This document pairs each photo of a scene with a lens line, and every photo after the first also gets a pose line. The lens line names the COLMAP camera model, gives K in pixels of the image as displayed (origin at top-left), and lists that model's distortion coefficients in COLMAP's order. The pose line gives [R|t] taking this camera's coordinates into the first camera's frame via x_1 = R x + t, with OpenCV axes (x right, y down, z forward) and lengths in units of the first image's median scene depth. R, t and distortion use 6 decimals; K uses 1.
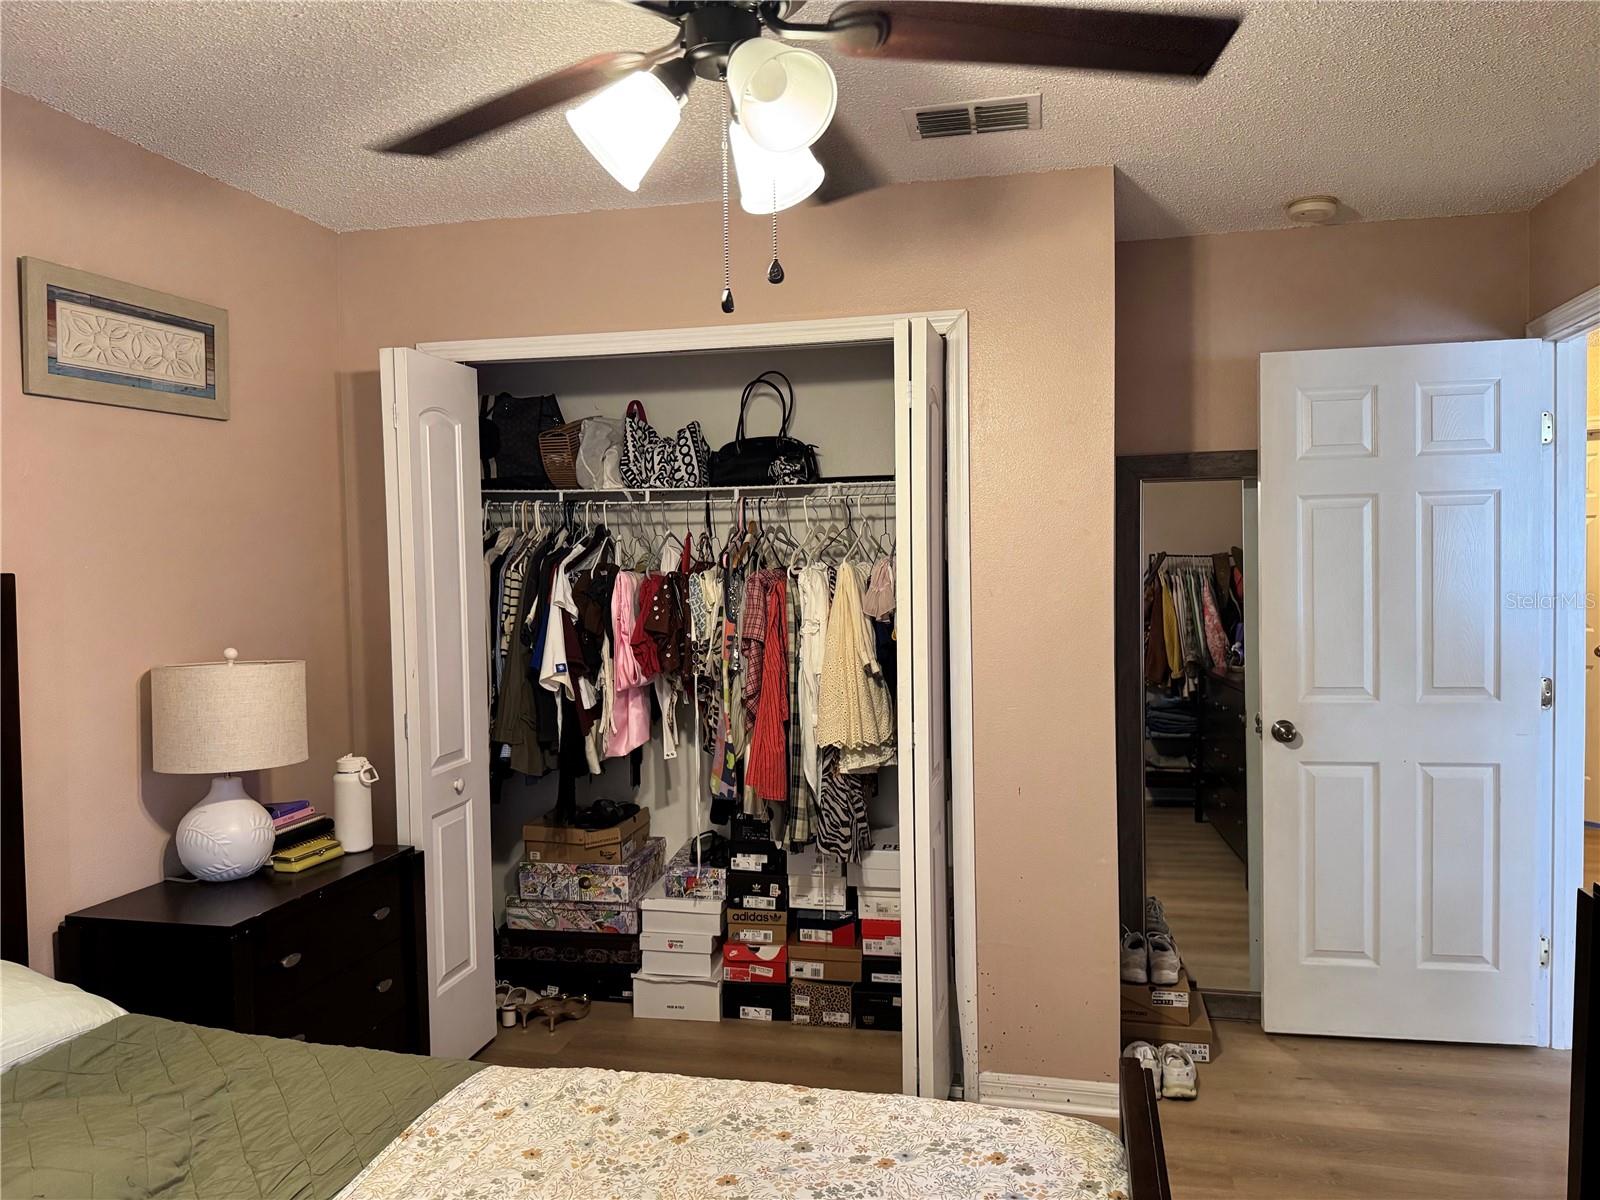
lens RADIAL K [[1110.0, 0, 800.0], [0, 1110.0, 600.0], [0, 0, 1]] dist [-0.030454, -0.001904]
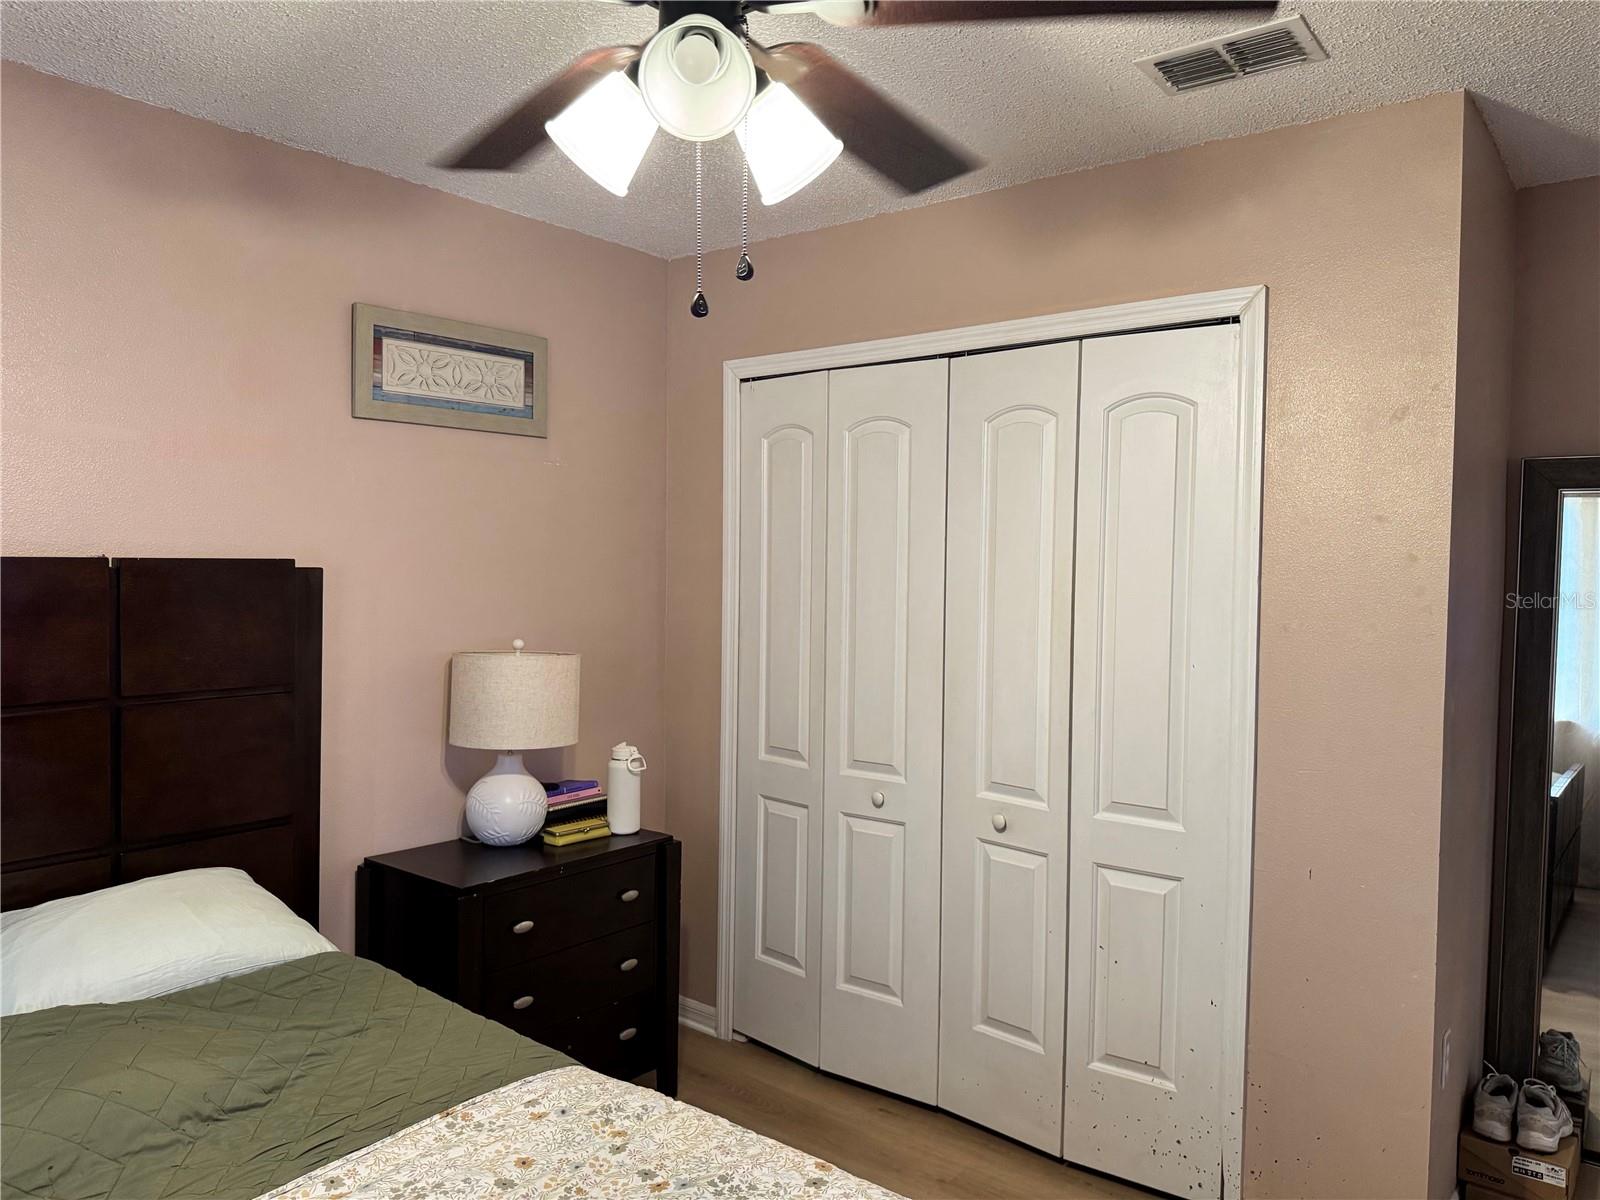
lens RADIAL K [[1090.1, 0, 943.7], [0, 1090.1, 593.8], [0, 0, 1]] dist [0.052404, -0.080439]
pose [[0.901983, 0.042315, -0.429693, 0.360441], [-0.046307, 0.998927, 0.001166, -0.024634], [0.429282, 0.018846, 0.902974, 0.174400]]
